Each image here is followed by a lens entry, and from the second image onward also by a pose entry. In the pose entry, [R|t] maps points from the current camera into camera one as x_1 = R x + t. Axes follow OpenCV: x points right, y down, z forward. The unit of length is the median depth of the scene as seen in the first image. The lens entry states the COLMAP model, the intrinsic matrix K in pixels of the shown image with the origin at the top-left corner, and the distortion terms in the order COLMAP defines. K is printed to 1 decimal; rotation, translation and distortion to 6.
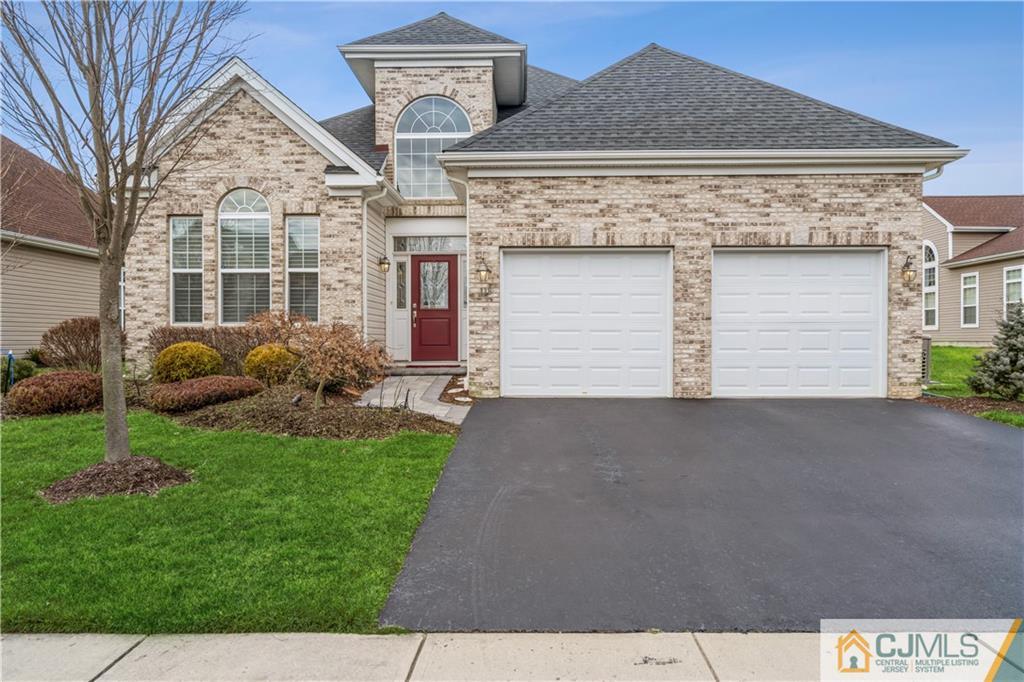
lens RADIAL K [[695.5, 0, 510.7], [0, 695.5, 343.1], [0, 0, 1]] dist [-0.000215, 0.000920]
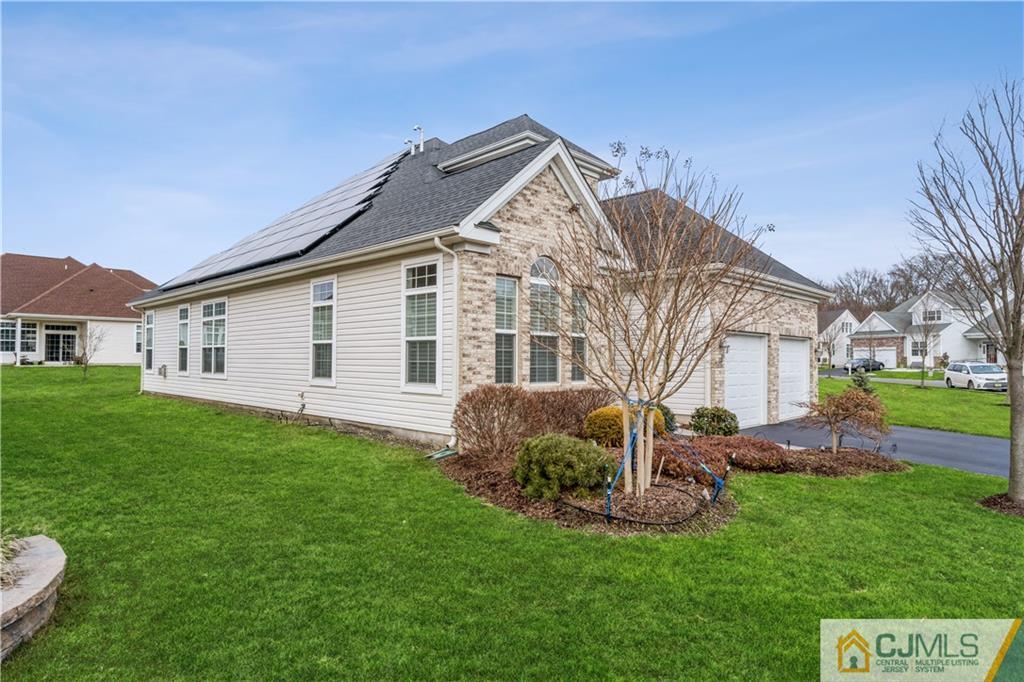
lens RADIAL K [[583.8, 0, 513.9], [0, 583.8, 346.7], [0, 0, 1]] dist [0.002847, 0.000489]
pose [[0.683165, 0.022277, 0.729924, -1.068062], [0.000246, 0.999528, -0.030736, -0.057396], [-0.730264, 0.021178, 0.682837, 0.429125]]
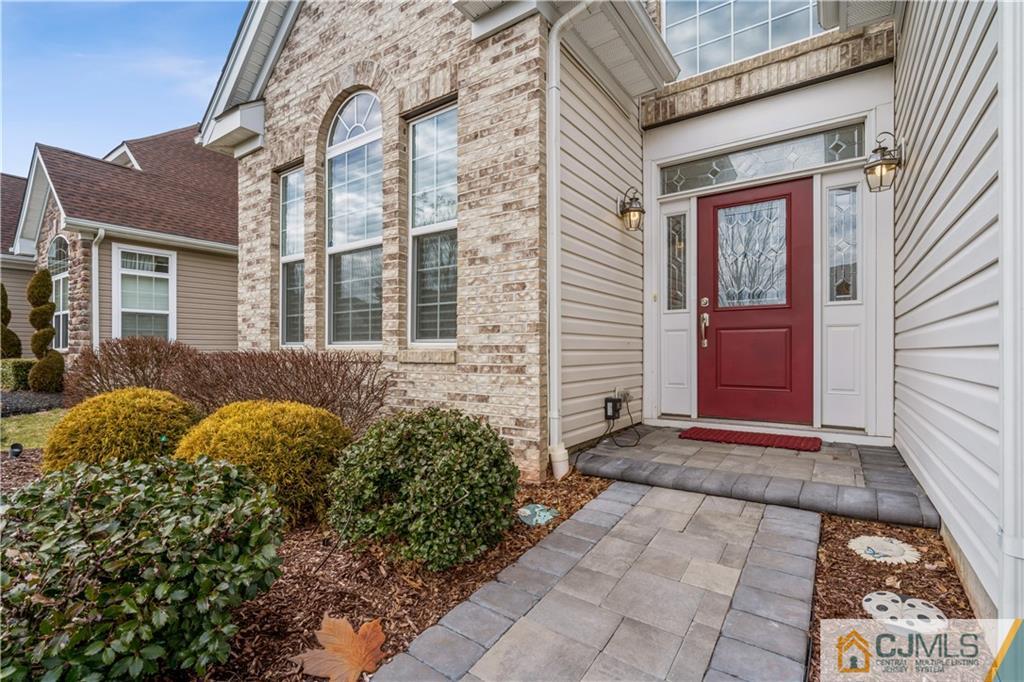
lens RADIAL K [[464.3, 0, 509.2], [0, 464.3, 349.4], [0, 0, 1]] dist [-0.009351, 0.003801]
pose [[0.830919, -0.000154, -0.556394, -0.085475], [-0.002907, 0.999985, -0.004618, -0.022661], [0.556386, 0.005455, 0.830906, 0.773878]]
